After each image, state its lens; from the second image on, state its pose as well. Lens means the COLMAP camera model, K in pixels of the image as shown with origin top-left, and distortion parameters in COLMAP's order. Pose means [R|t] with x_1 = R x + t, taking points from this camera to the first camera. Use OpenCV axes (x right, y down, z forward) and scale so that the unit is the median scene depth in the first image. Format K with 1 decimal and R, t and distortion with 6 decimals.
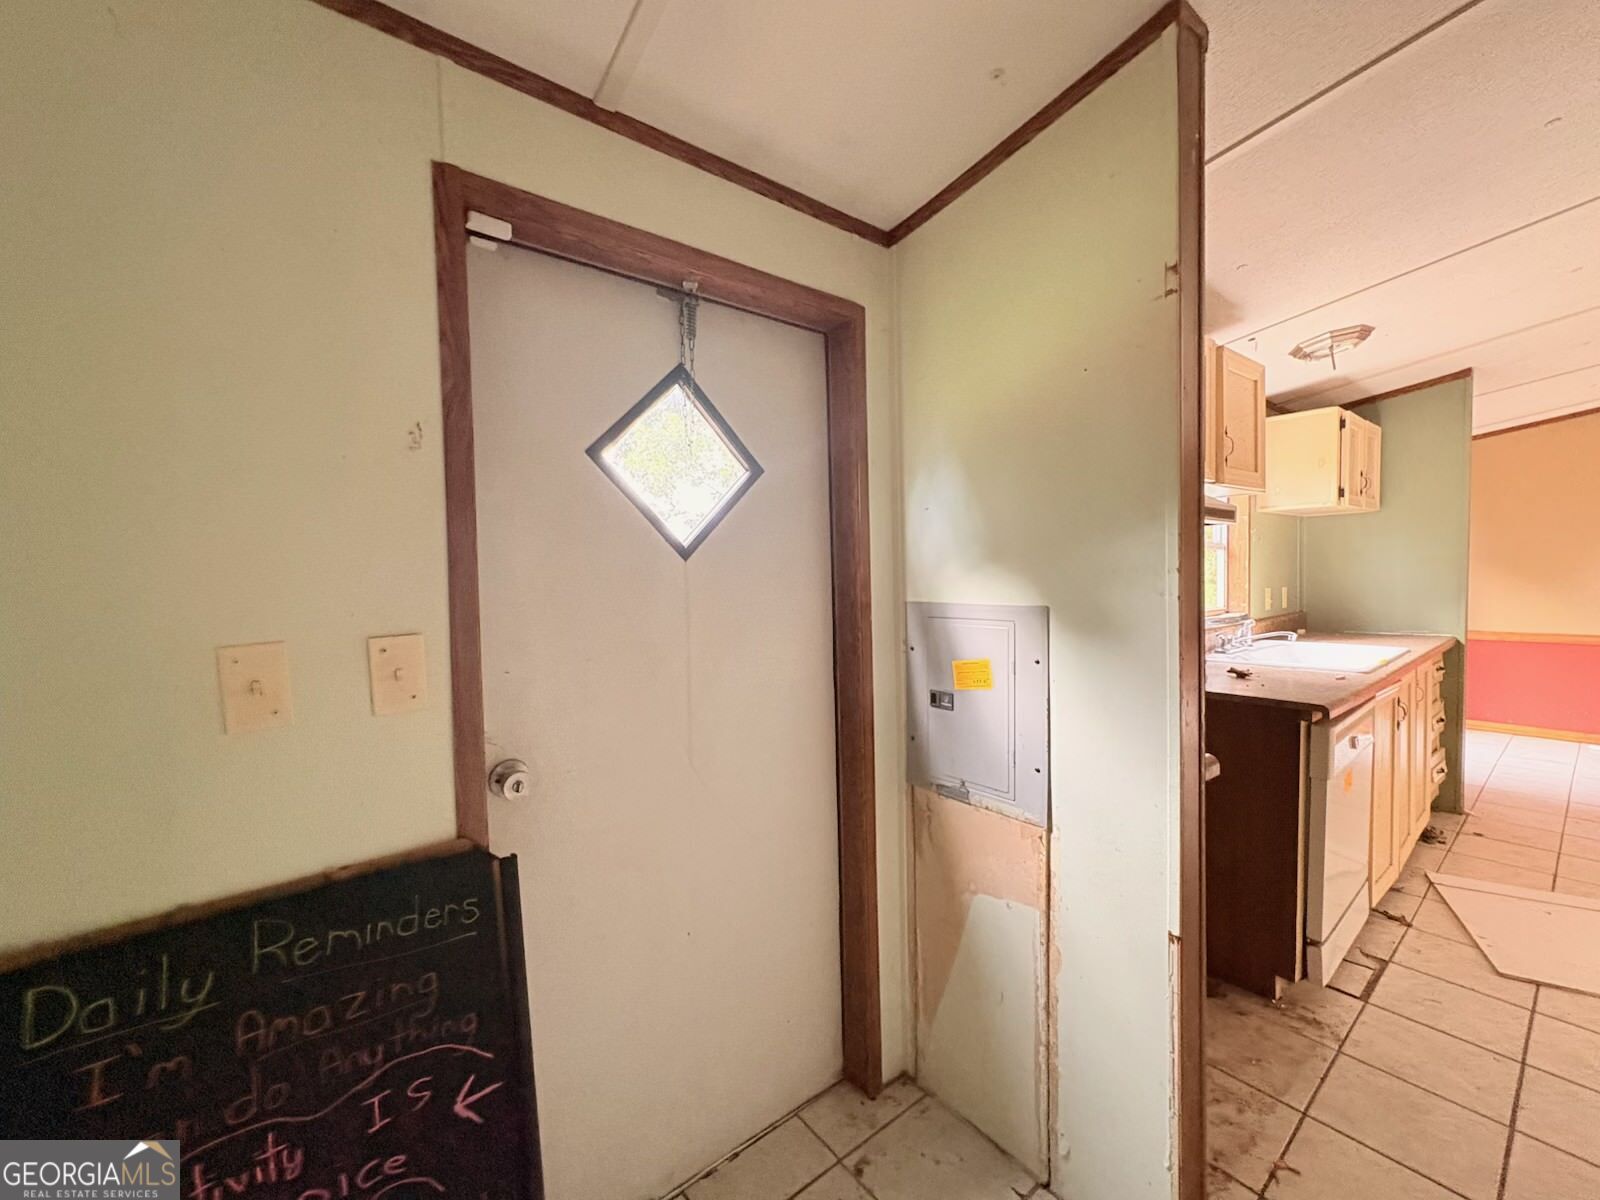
lens RADIAL K [[645.4, 0, 800.0], [0, 645.4, 600.0], [0, 0, 1]] dist [0.000056, 0.000560]
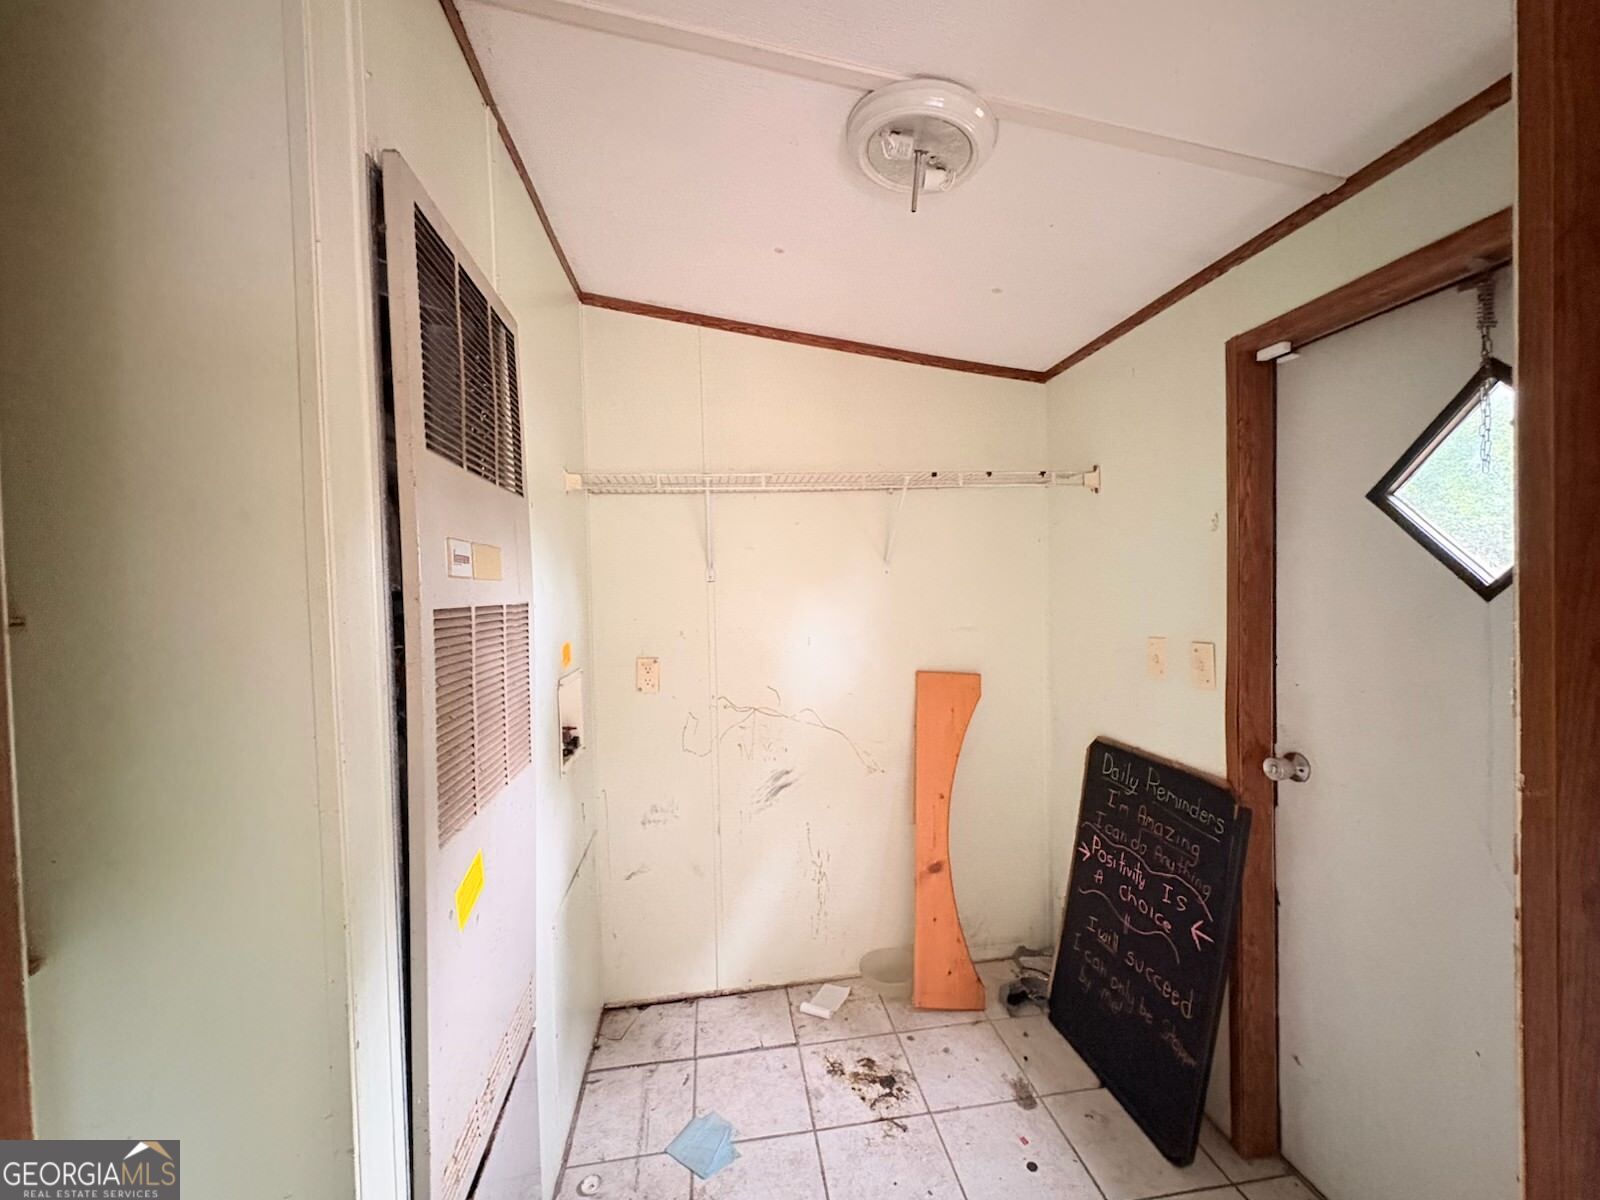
lens RADIAL K [[632.2, 0, 807.9], [0, 632.2, 607.5], [0, 0, 1]] dist [0.000116, 0.000215]
pose [[-0.491928, 0.062626, -0.868381, 1.378538], [0.003680, 0.997550, 0.069857, -0.164650], [0.870628, 0.031168, -0.490953, 0.955527]]
